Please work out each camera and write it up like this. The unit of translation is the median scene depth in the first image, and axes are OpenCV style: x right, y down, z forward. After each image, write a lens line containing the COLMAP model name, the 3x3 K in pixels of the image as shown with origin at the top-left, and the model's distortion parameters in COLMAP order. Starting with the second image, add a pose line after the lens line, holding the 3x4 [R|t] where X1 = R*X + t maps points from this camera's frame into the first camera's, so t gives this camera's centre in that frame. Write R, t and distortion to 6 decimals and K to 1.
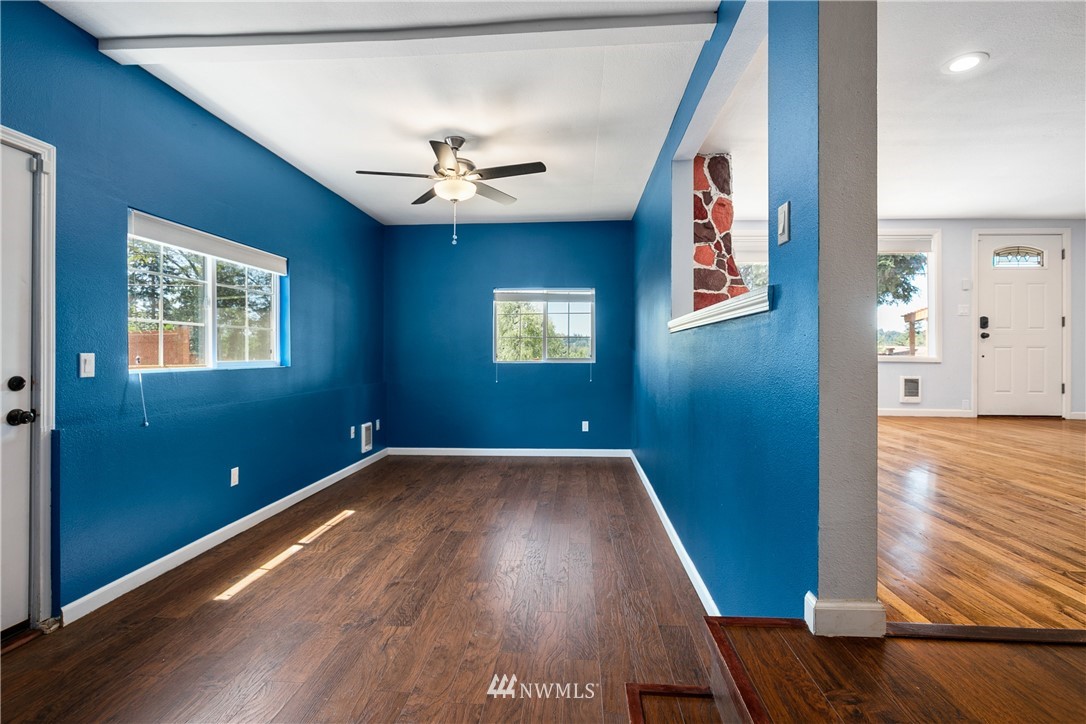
lens RADIAL K [[510.8, 0, 544.9], [0, 510.8, 351.3], [0, 0, 1]] dist [-0.015172, 0.001134]
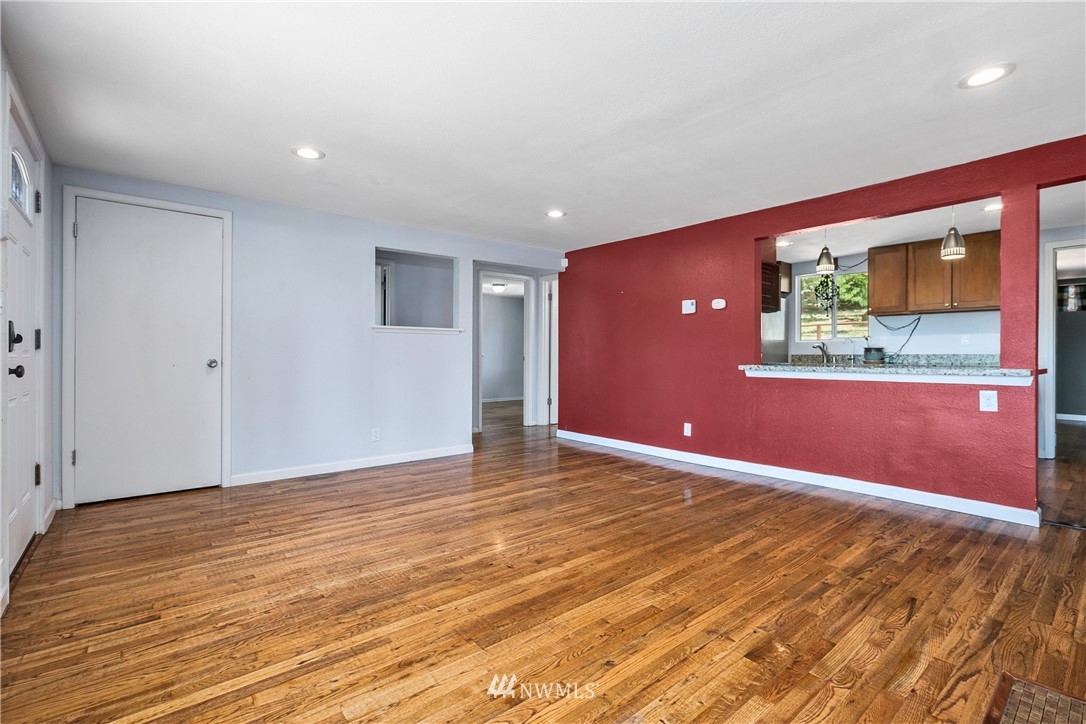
lens RADIAL K [[496.9, 0, 539.5], [0, 496.9, 357.5], [0, 0, 1]] dist [-0.026021, 0.011070]
pose [[-0.685345, -0.005096, 0.728201, 0.342832], [-0.004033, 0.999987, 0.003202, -0.044586], [-0.728207, -0.000742, -0.685356, 0.966026]]
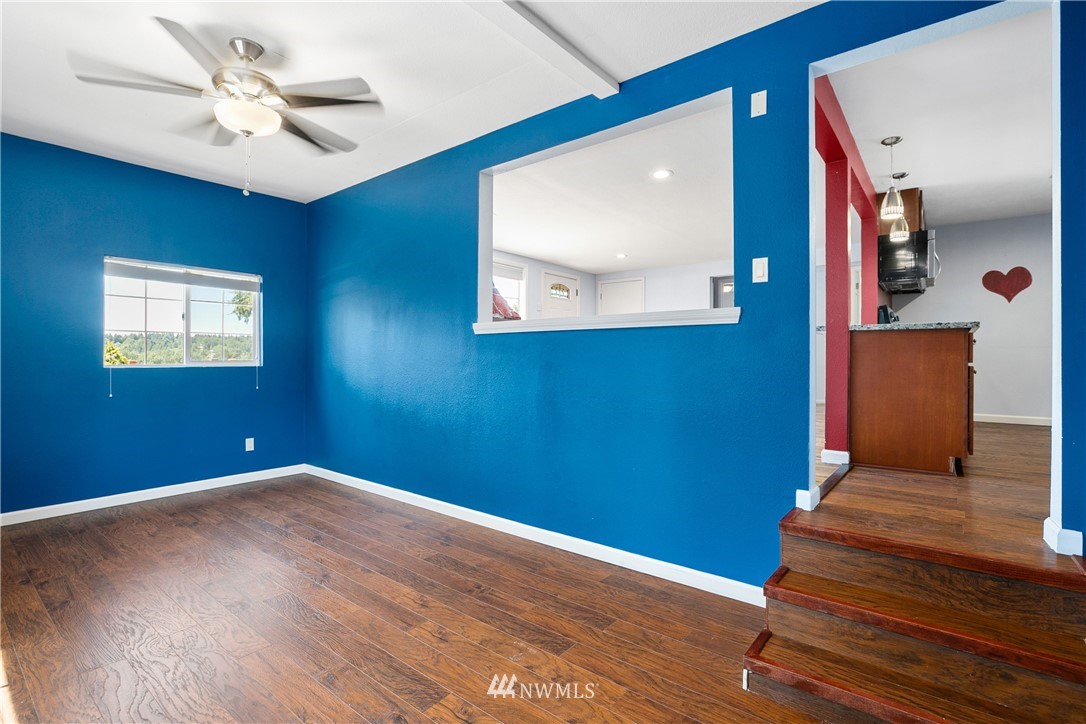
lens RADIAL K [[508.4, 0, 543.0], [0, 508.4, 362.0], [0, 0, 1]] dist [-0.015655, 0.000442]
pose [[0.573888, -0.007678, 0.818897, -0.330345], [-0.002689, 0.999933, 0.011260, 0.006321], [-0.818929, -0.008664, 0.573829, 0.175107]]
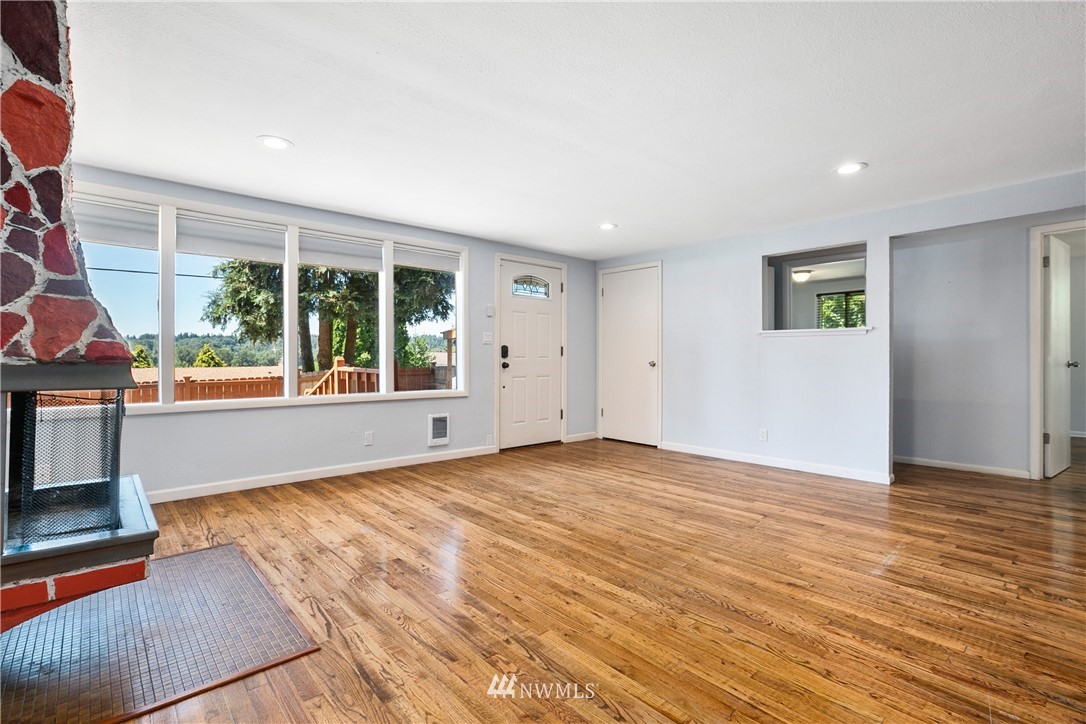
lens RADIAL K [[506.2, 0, 542.6], [0, 506.2, 351.4], [0, 0, 1]] dist [-0.008312, 0.000849]
pose [[0.699983, 0.002611, 0.714154, 0.236348], [0.001062, 0.999988, -0.004697, -0.053233], [-0.714158, 0.004046, 0.699973, 0.279318]]
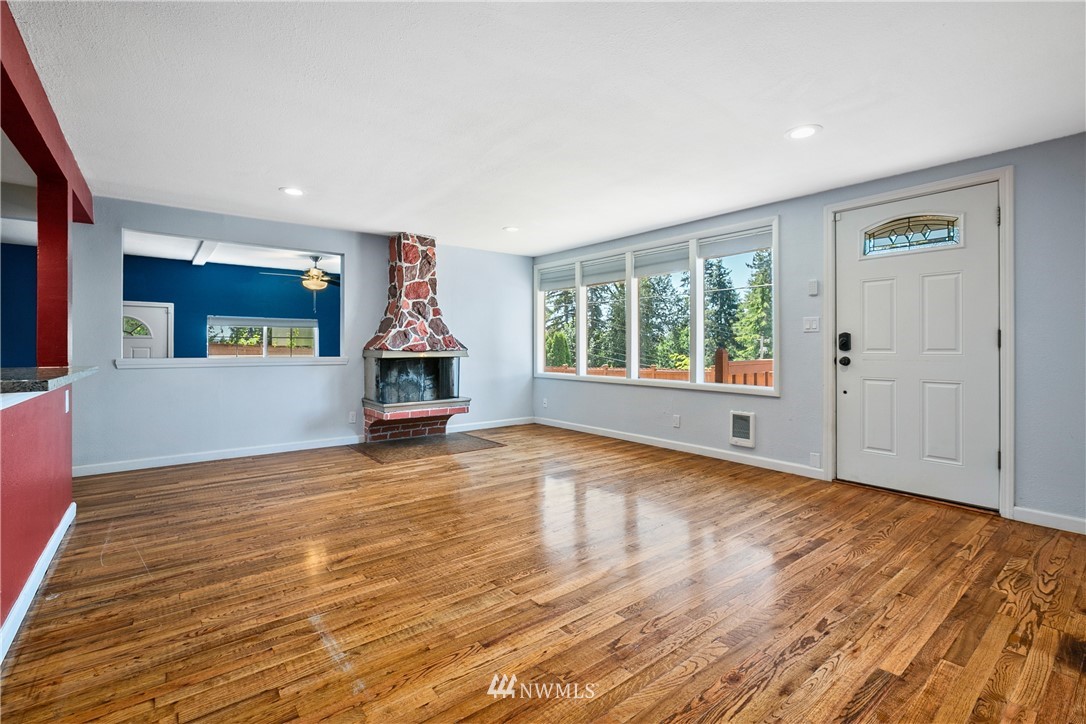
lens RADIAL K [[485.5, 0, 538.5], [0, 485.5, 348.2], [0, 0, 1]] dist [-0.028188, 0.010268]
pose [[0.668430, -0.003517, -0.743766, 1.079005], [0.003557, 0.999993, -0.001531, -0.049277], [0.743766, -0.001622, 0.668438, 0.272929]]
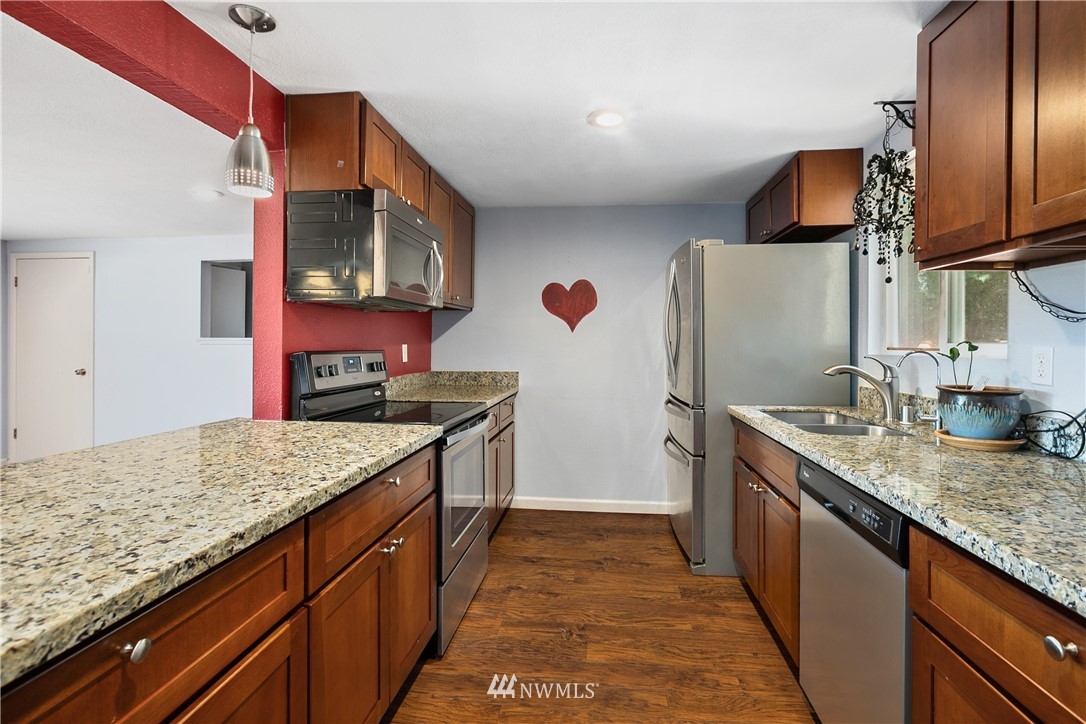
lens RADIAL K [[500.1, 0, 531.8], [0, 500.1, 338.6], [0, 0, 1]] dist [-0.001312, 0.000425]
pose [[0.071418, 0.004960, 0.997434, 0.319737], [-0.001729, 0.999987, -0.004849, -0.086861], [-0.997445, -0.001378, 0.071426, 0.002345]]
